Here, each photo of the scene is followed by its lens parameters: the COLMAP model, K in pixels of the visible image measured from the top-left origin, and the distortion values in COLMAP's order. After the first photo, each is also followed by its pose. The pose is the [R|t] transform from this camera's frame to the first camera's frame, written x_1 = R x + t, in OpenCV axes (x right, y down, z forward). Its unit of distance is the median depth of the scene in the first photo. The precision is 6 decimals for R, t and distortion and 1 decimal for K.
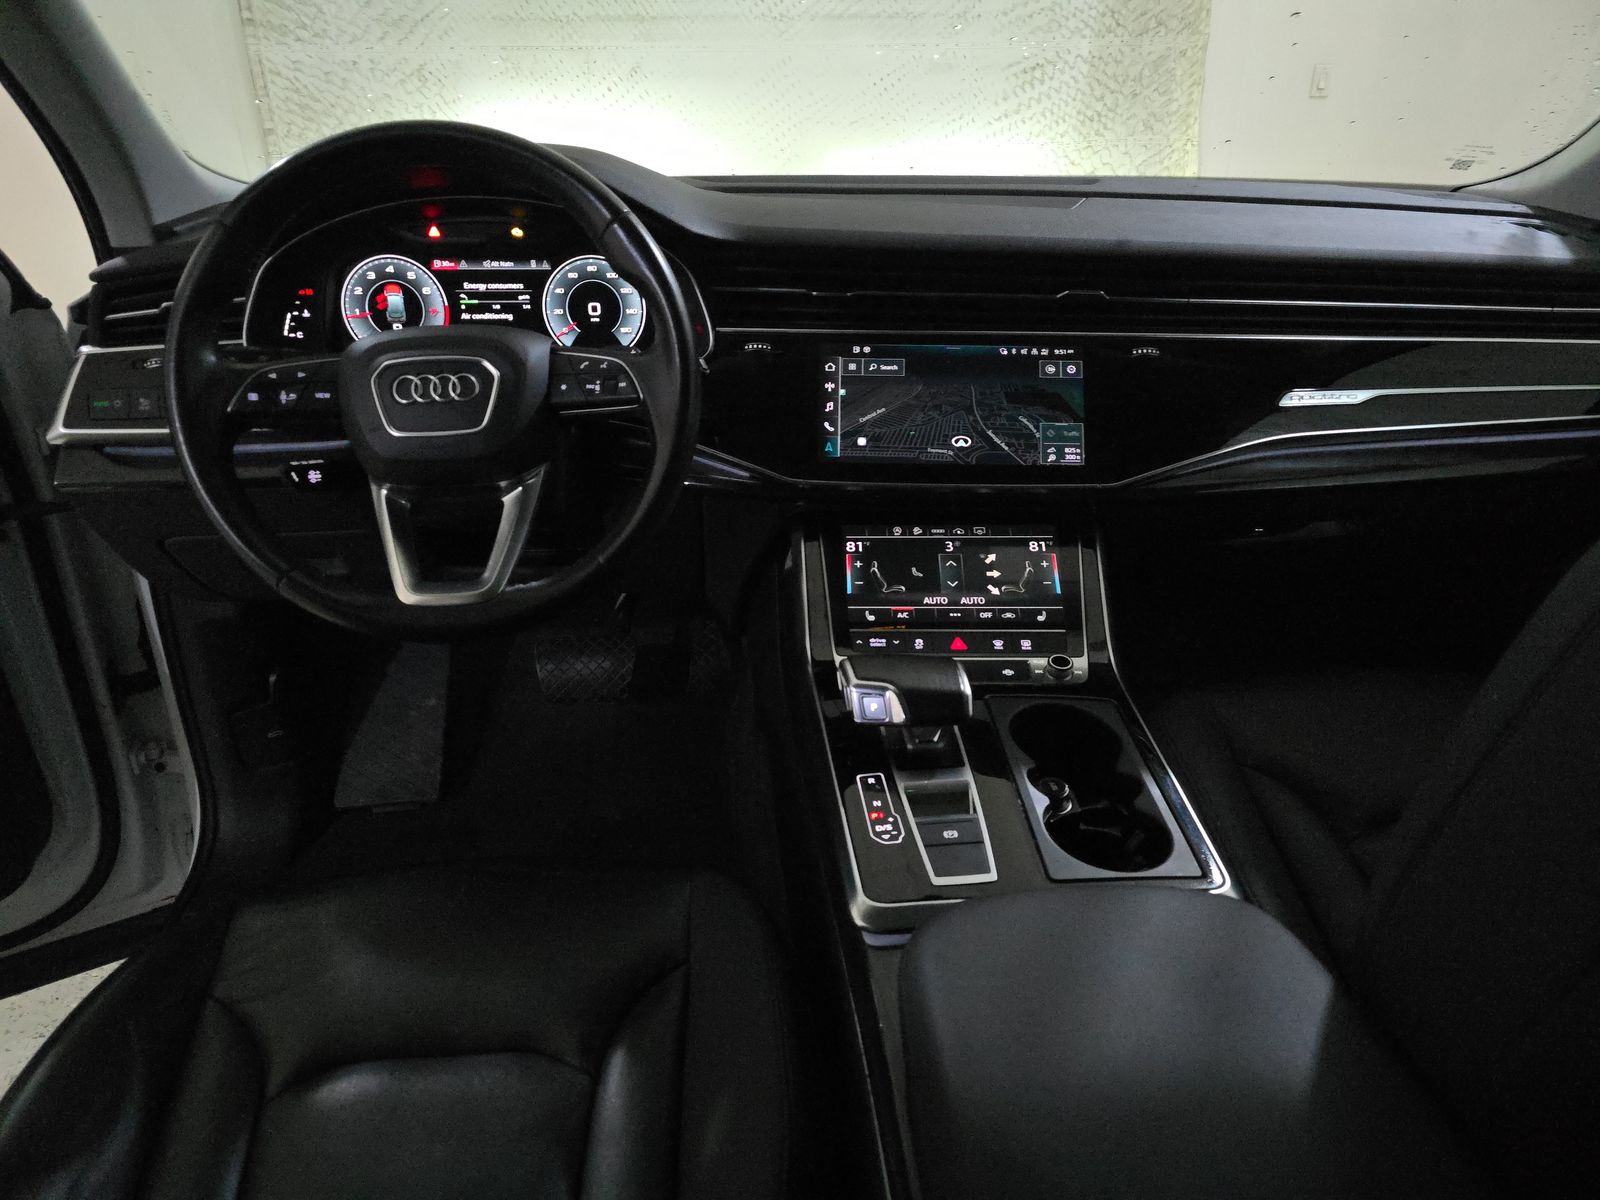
lens RADIAL K [[1058.4, 0, 825.3], [0, 1058.4, 636.1], [0, 0, 1]] dist [0.030298, -0.022837]
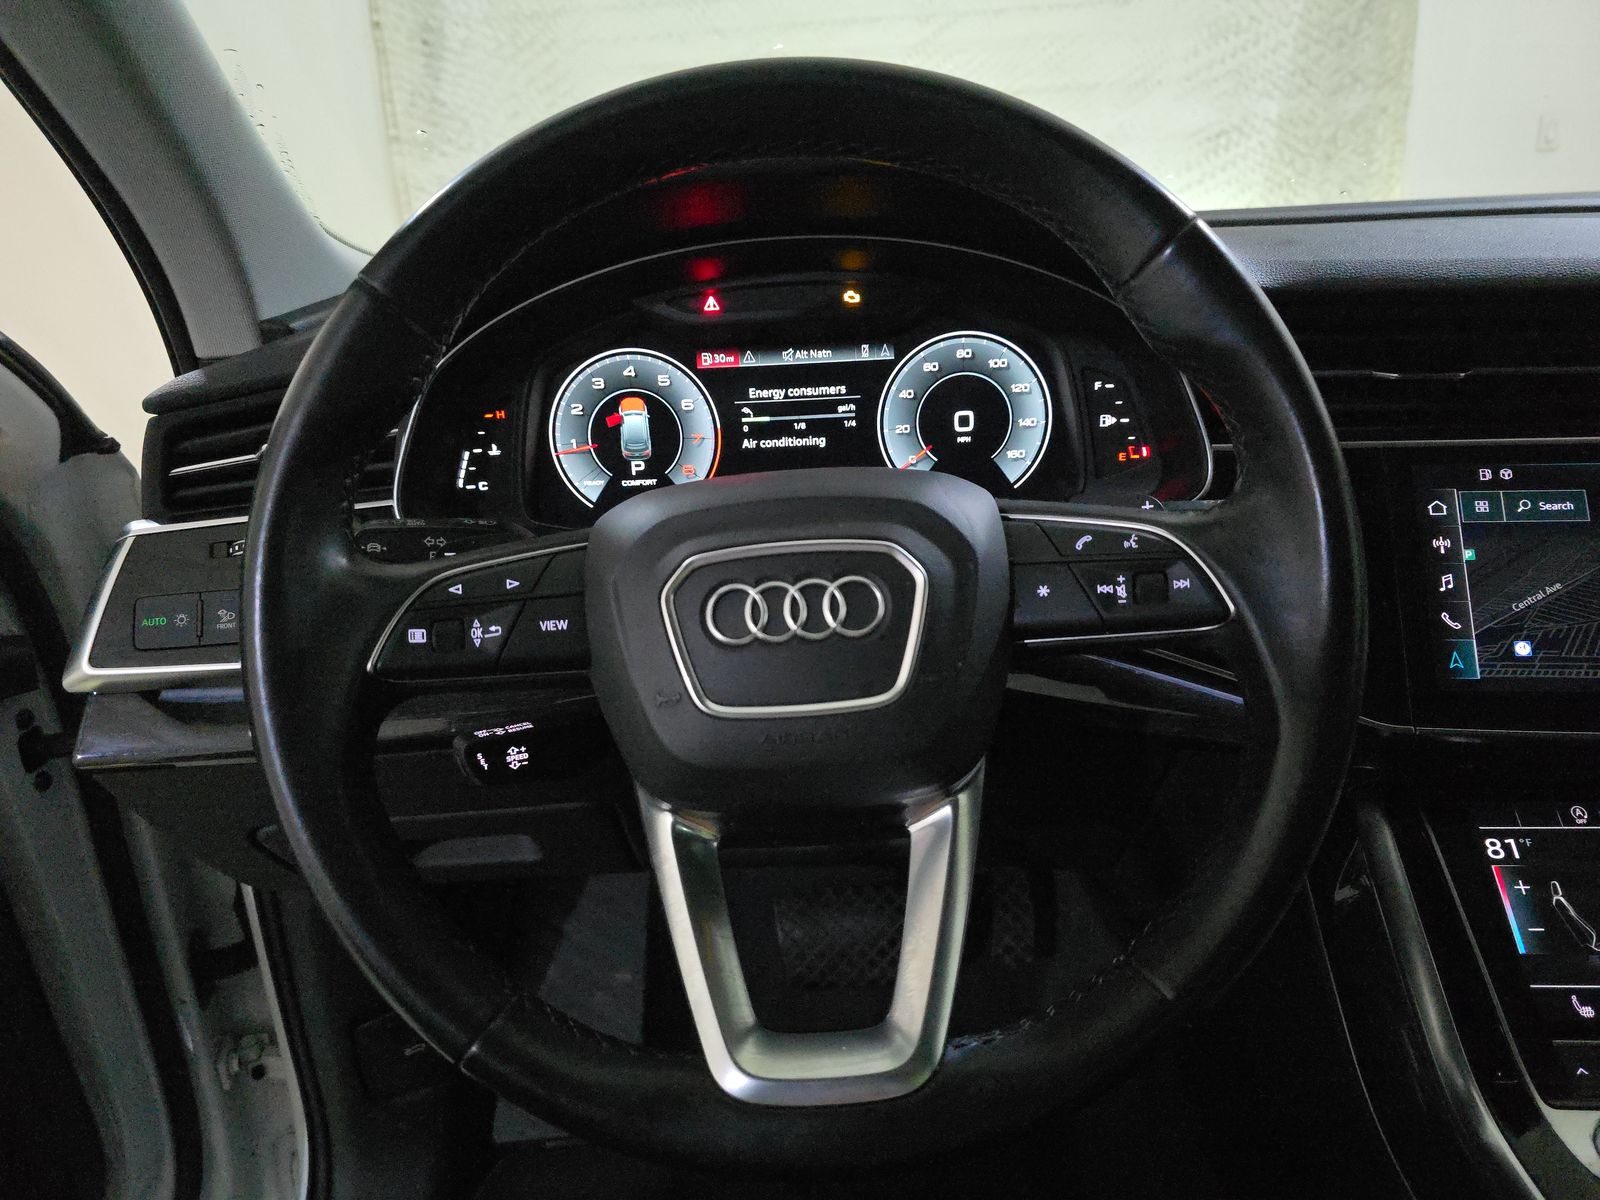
lens RADIAL K [[1058.4, 0, 817.1], [0, 1058.4, 633.2], [0, 0, 1]] dist [0.030298, -0.022837]
pose [[0.994555, -0.019948, -0.102284, -0.245151], [0.010845, 0.995991, -0.088796, -0.144051], [0.103646, 0.087203, 0.990784, 0.433041]]
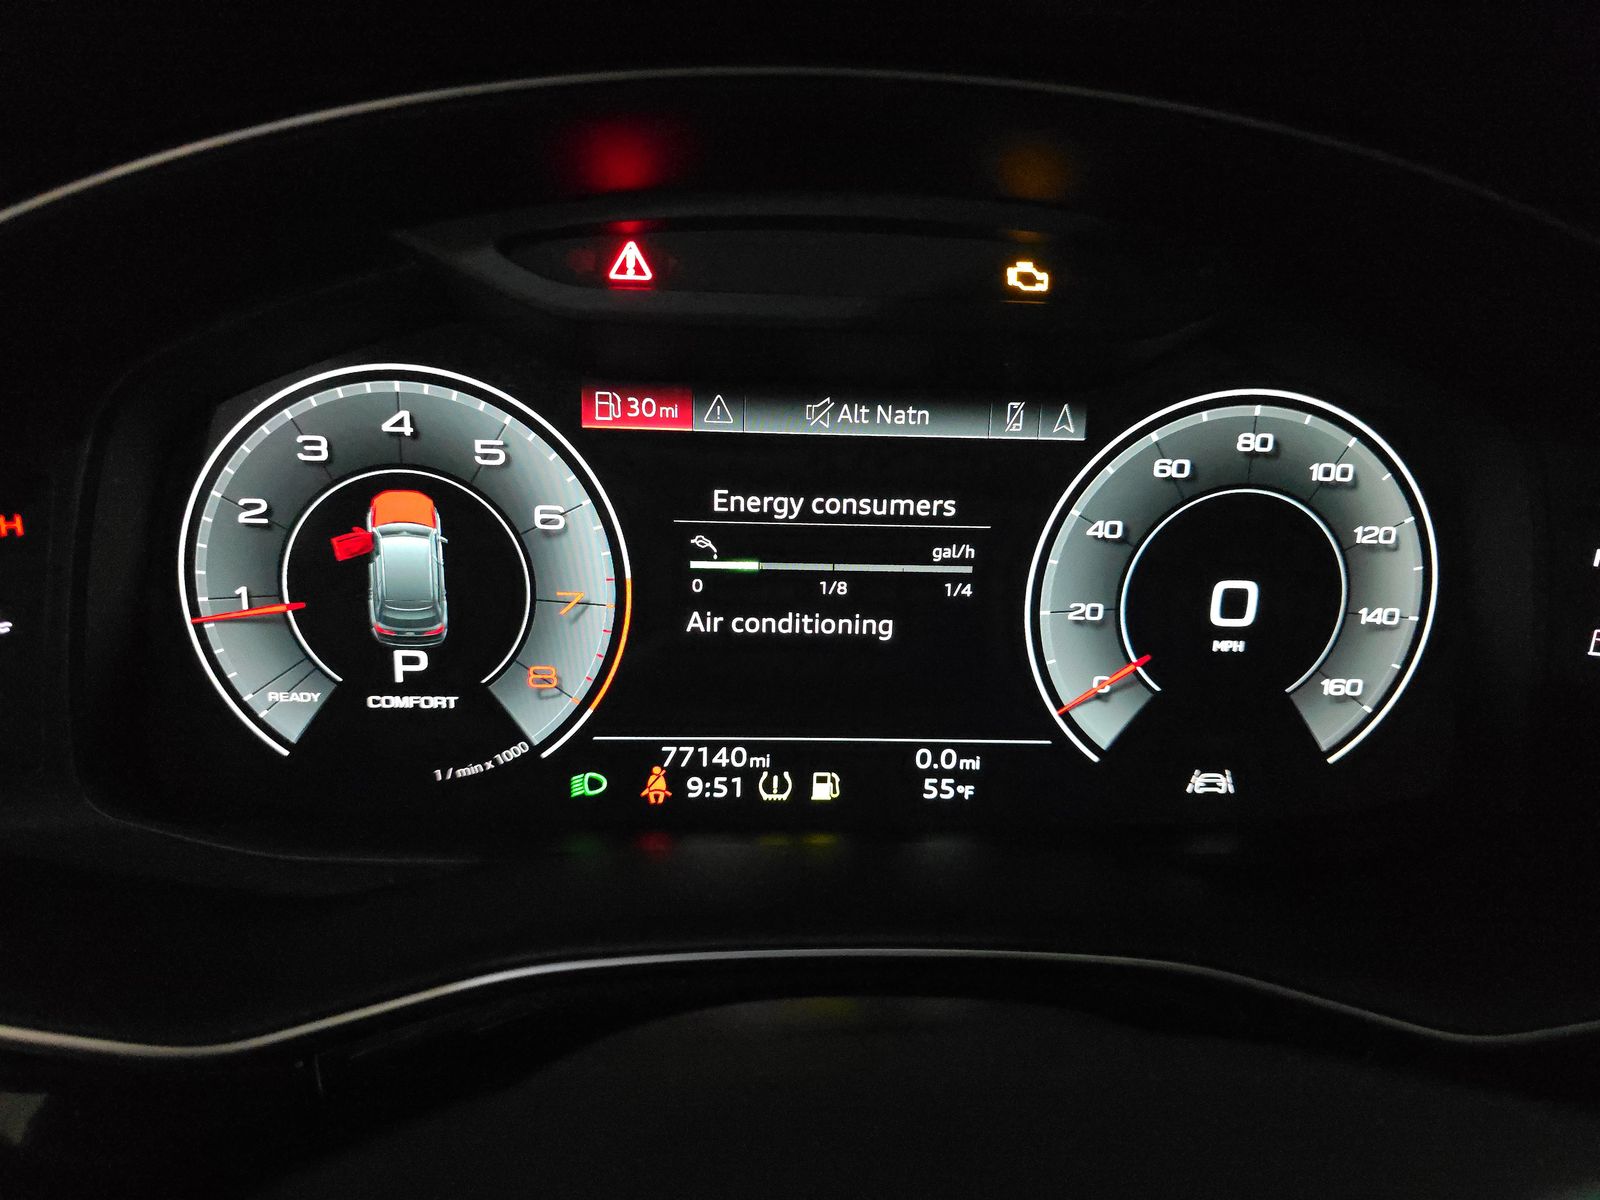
lens RADIAL K [[1058.4, 0, 809.3], [0, 1058.4, 608.9], [0, 0, 1]] dist [0.030298, -0.022837]
pose [[0.999407, 0.034285, -0.003184, -0.318185], [-0.034424, 0.992805, -0.114691, -0.281554], [-0.000772, 0.114732, 0.993396, 0.777521]]
